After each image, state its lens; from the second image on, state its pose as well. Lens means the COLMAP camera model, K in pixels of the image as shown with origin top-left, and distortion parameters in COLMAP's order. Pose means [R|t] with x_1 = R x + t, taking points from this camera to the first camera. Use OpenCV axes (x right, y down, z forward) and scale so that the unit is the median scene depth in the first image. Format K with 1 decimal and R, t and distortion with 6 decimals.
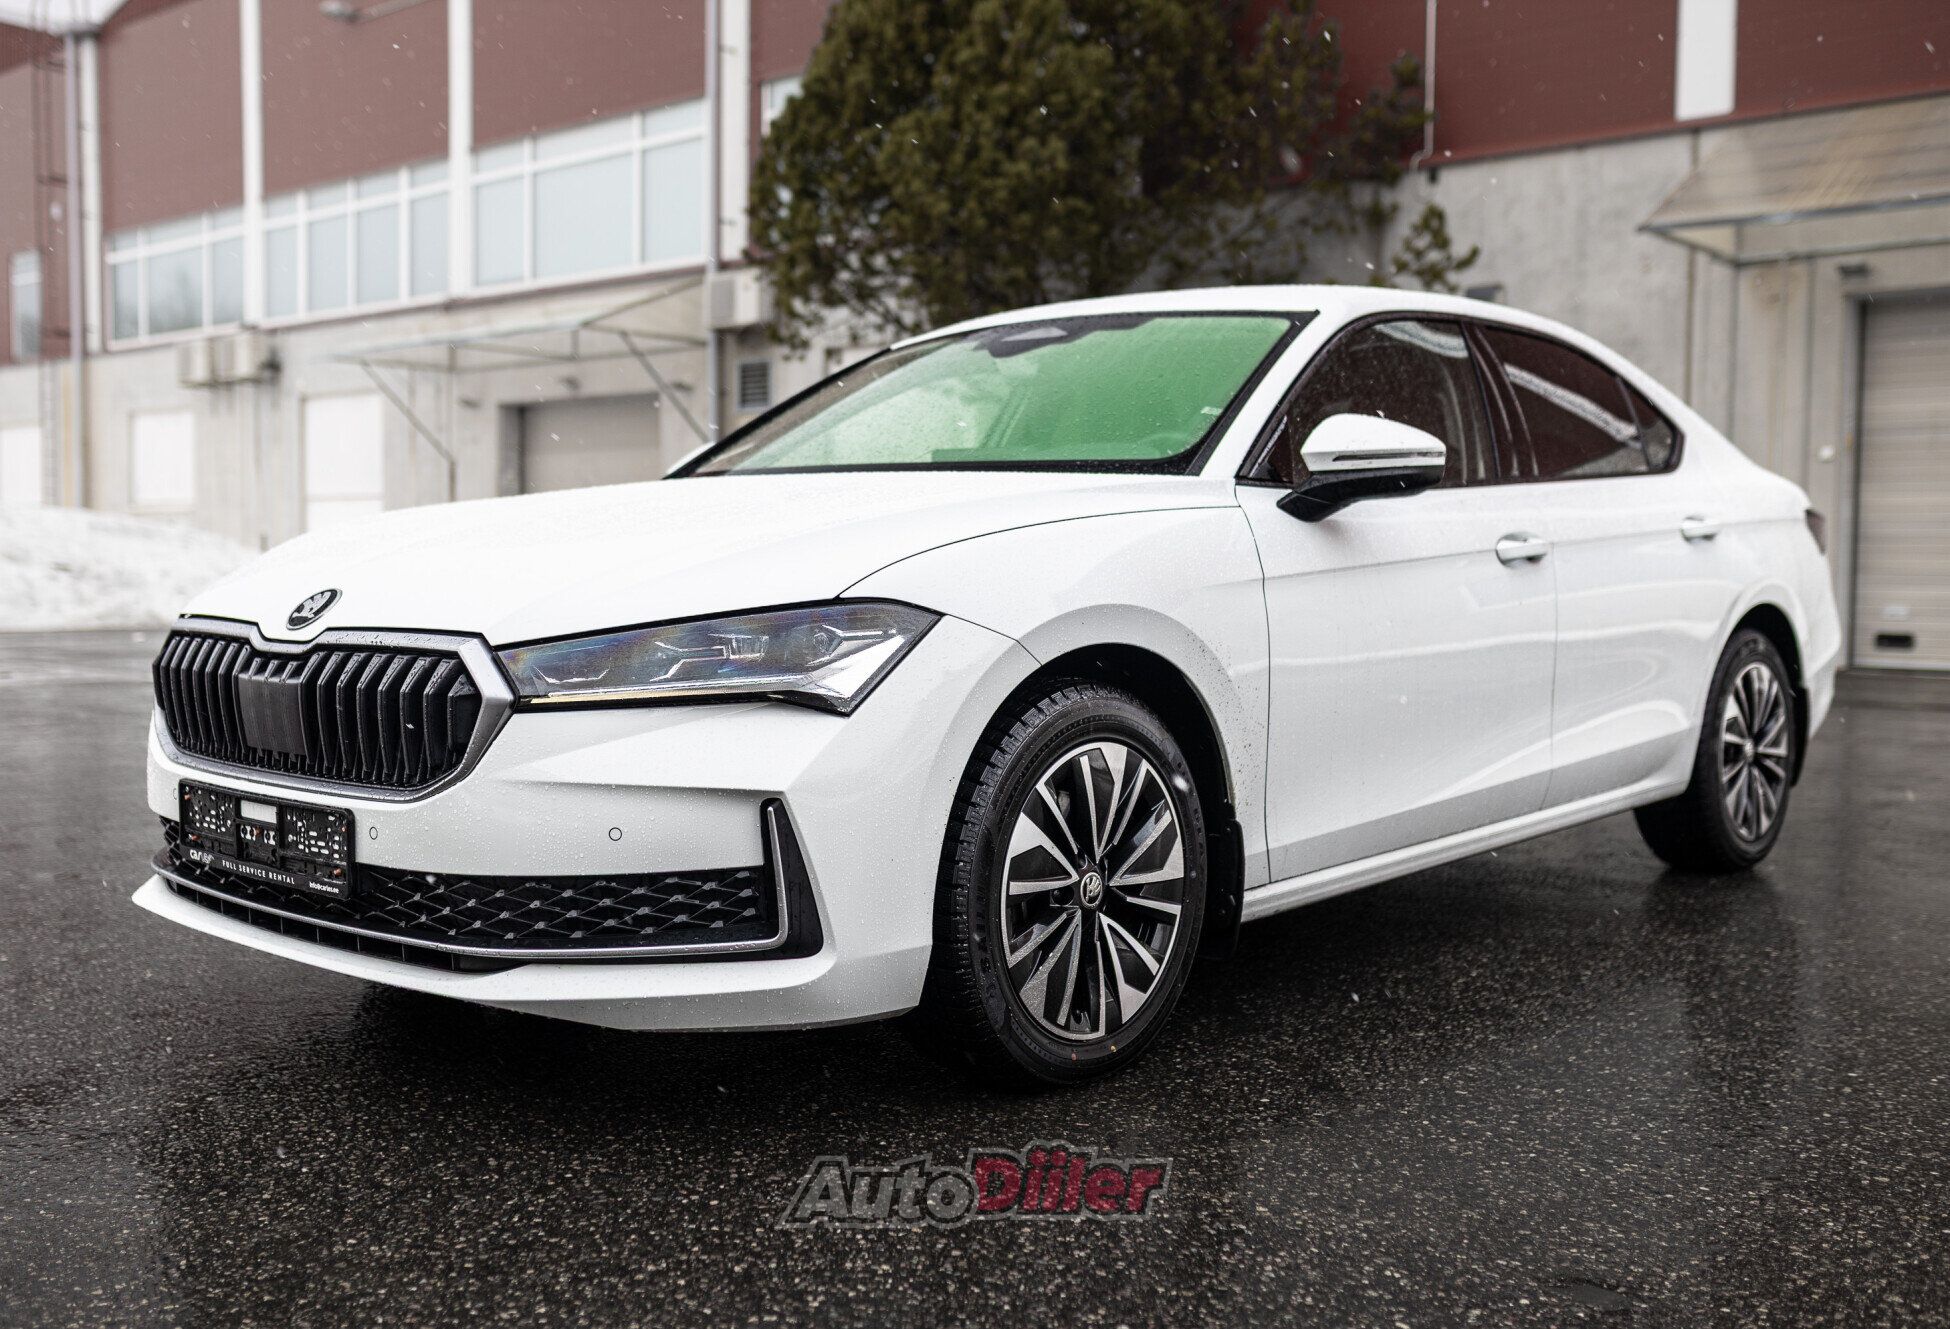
lens RADIAL K [[1972.1, 0, 856.2], [0, 1972.1, 668.0], [0, 0, 1]] dist [-0.014777, -0.000044]
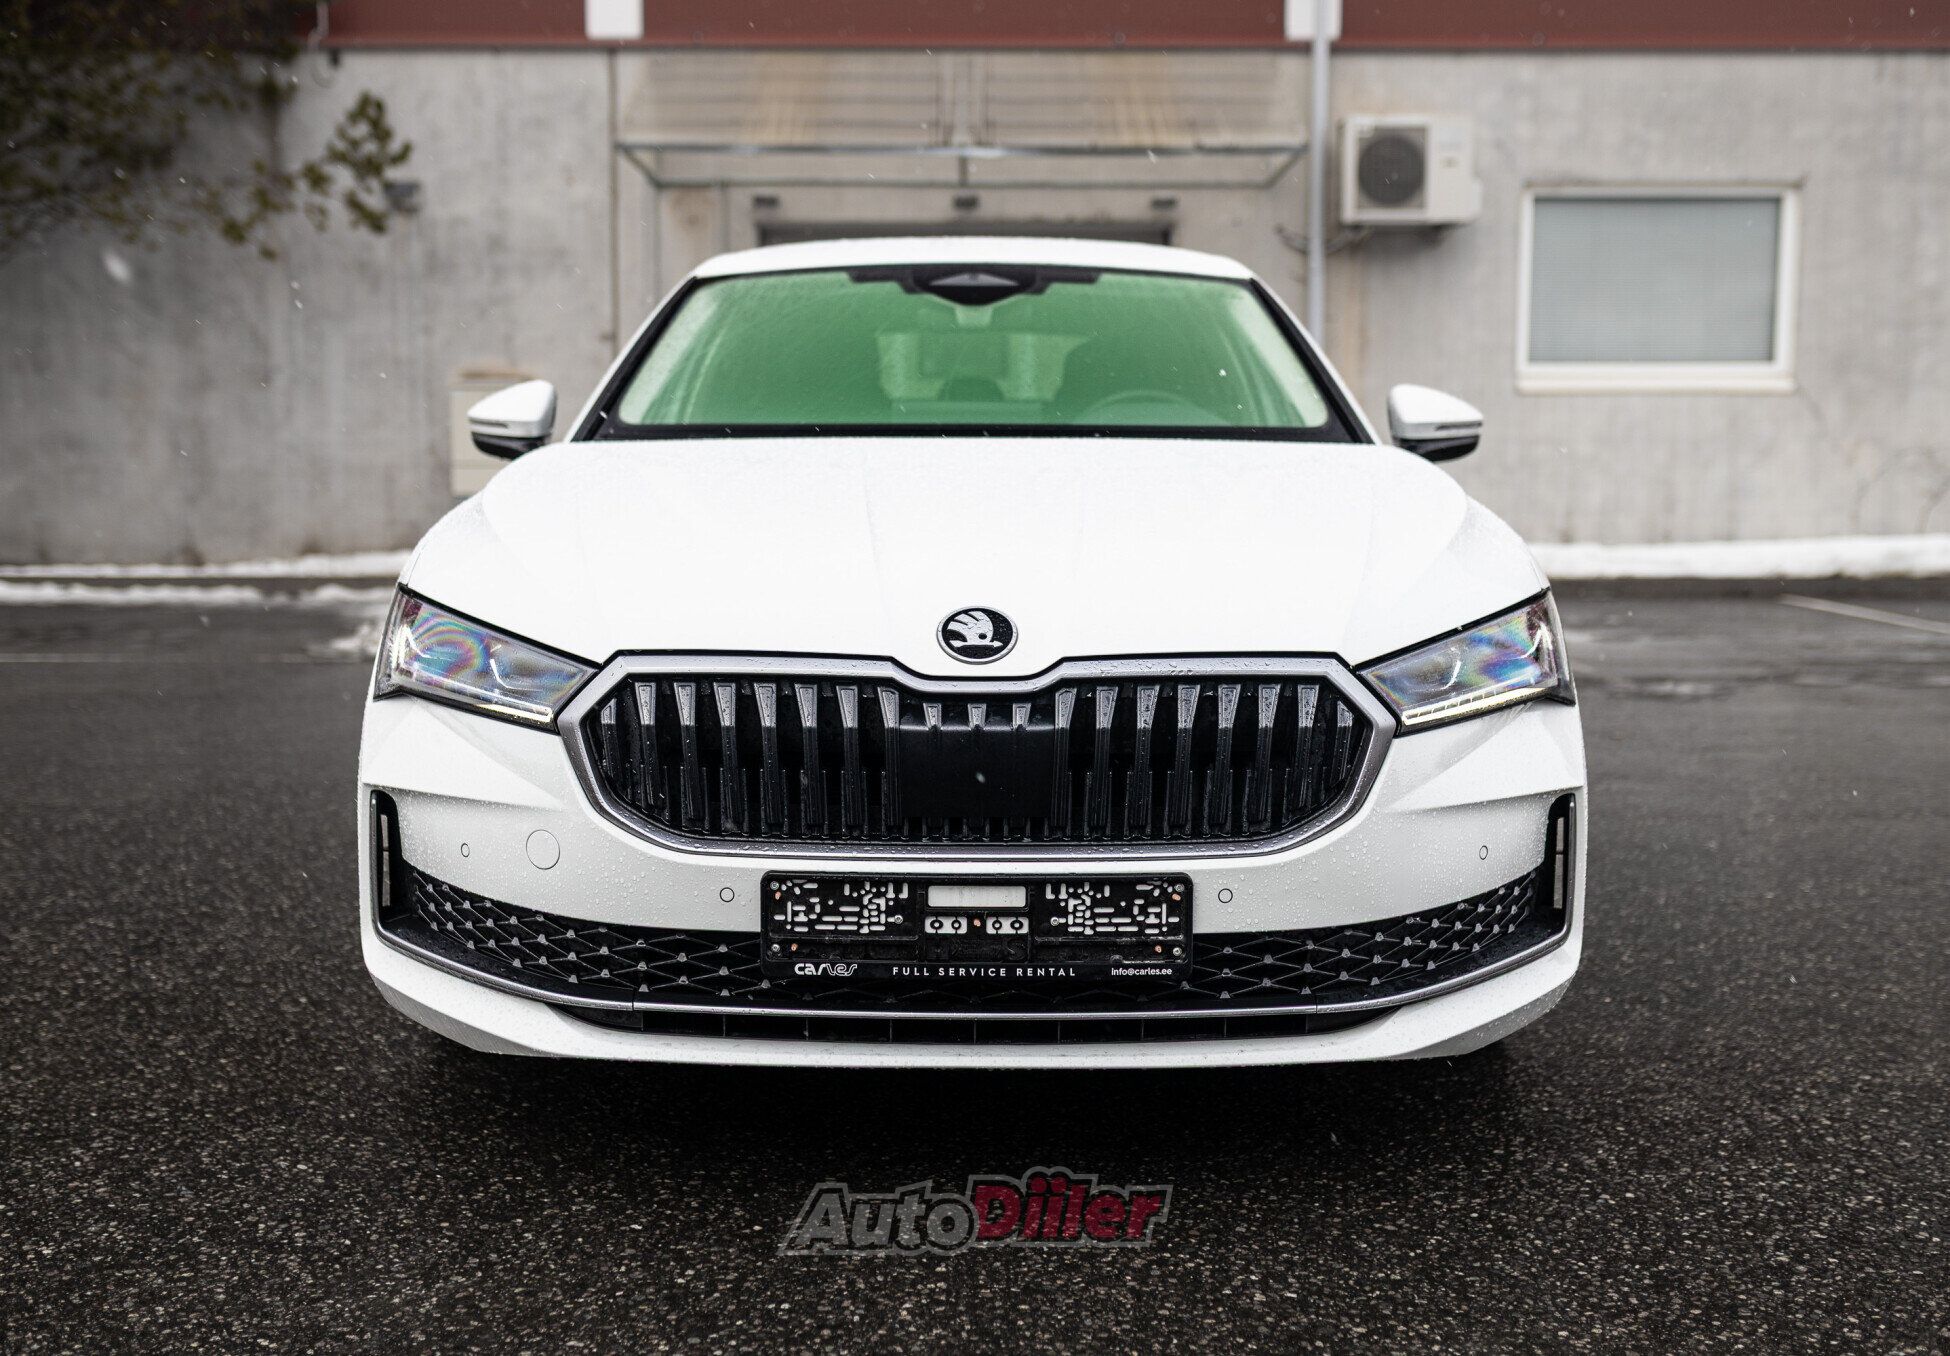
lens RADIAL K [[2009.1, 0, 936.4], [0, 2009.1, 703.6], [0, 0, 1]] dist [-0.005874, 0.003815]
pose [[0.708427, -0.096947, 0.699094, -0.215879], [0.044831, 0.994702, 0.092511, -0.019624], [-0.704359, -0.034196, 0.709020, 0.110387]]
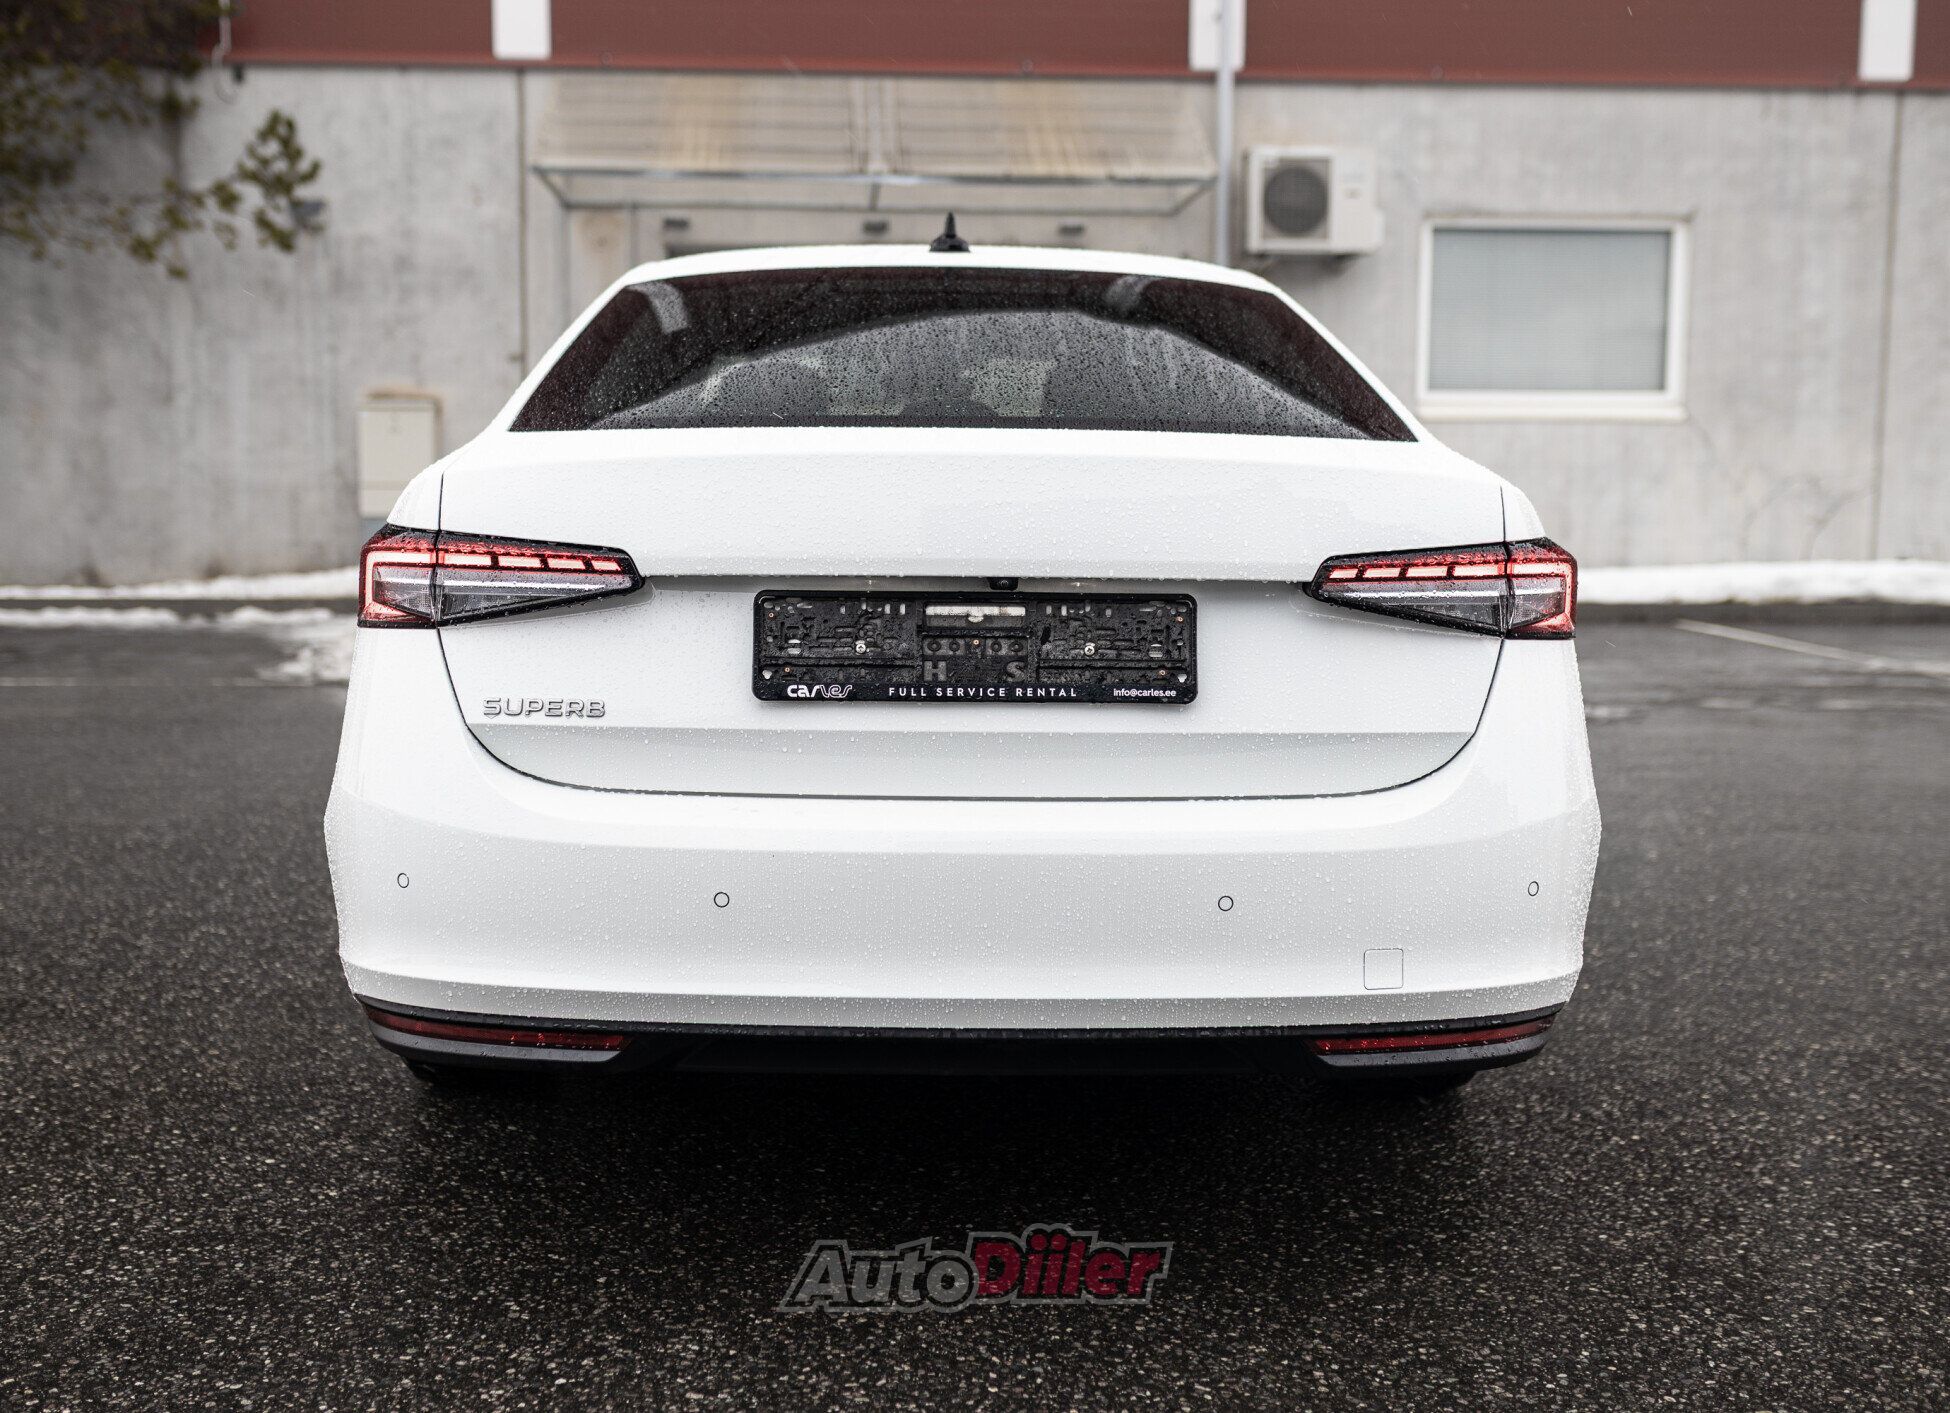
lens RADIAL K [[2107.9, 0, 881.5], [0, 2107.9, 707.9], [0, 0, 1]] dist [0.003518, -0.005512]
pose [[0.671689, -0.091637, 0.735144, -0.278777], [0.040876, 0.995393, 0.086730, -0.026725], [-0.739705, -0.028206, 0.672340, 0.099367]]
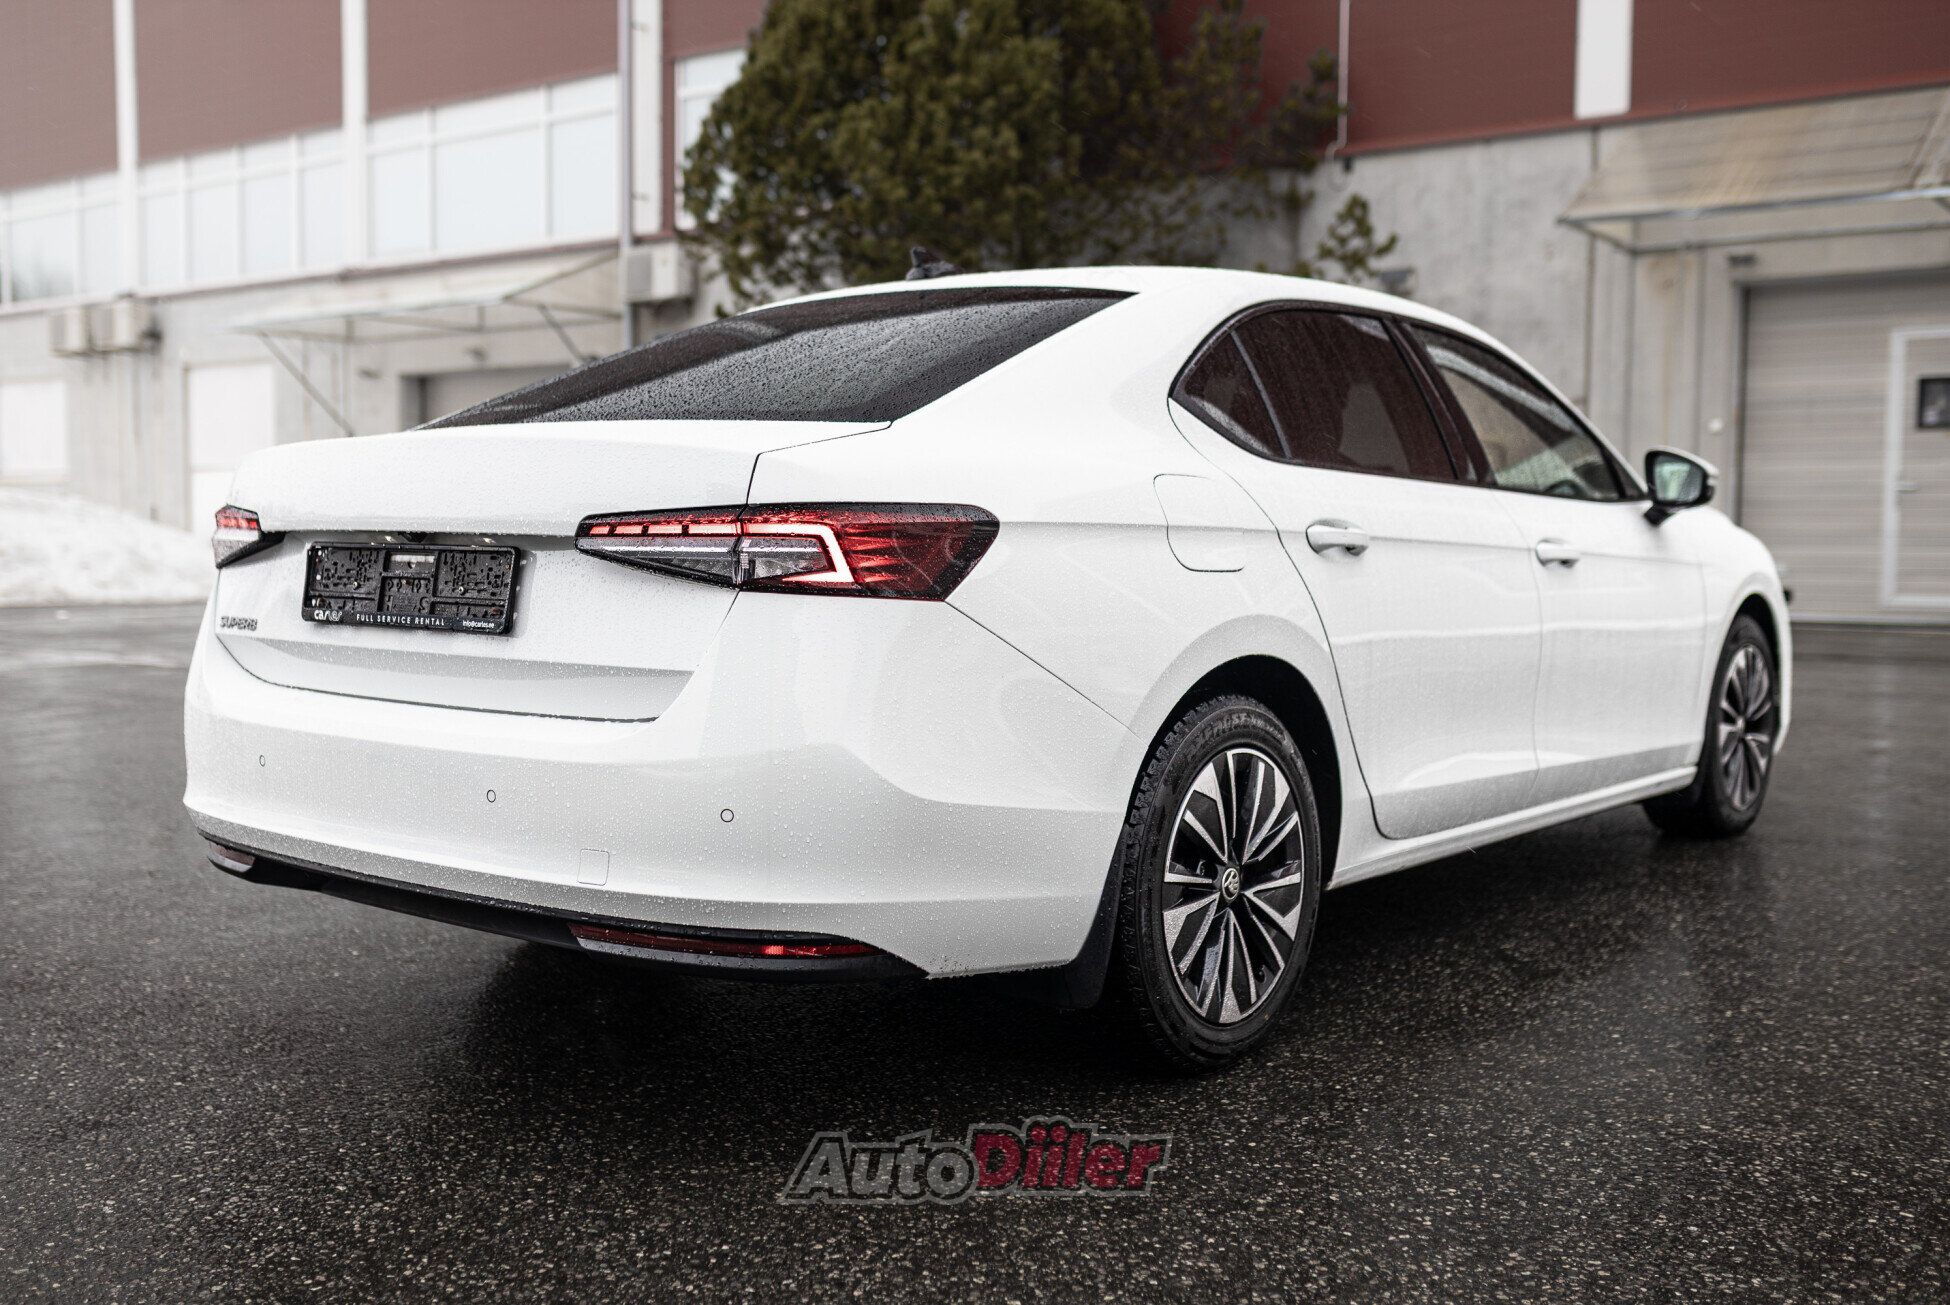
lens RADIAL K [[1939.4, 0, 881.9], [0, 1939.4, 660.1], [0, 0, 1]] dist [-0.000305, -0.020923]
pose [[0.993326, -0.019396, 0.113695, -0.087218], [0.017053, 0.999623, 0.021541, -0.009116], [-0.114070, -0.019458, 0.993282, -0.022878]]
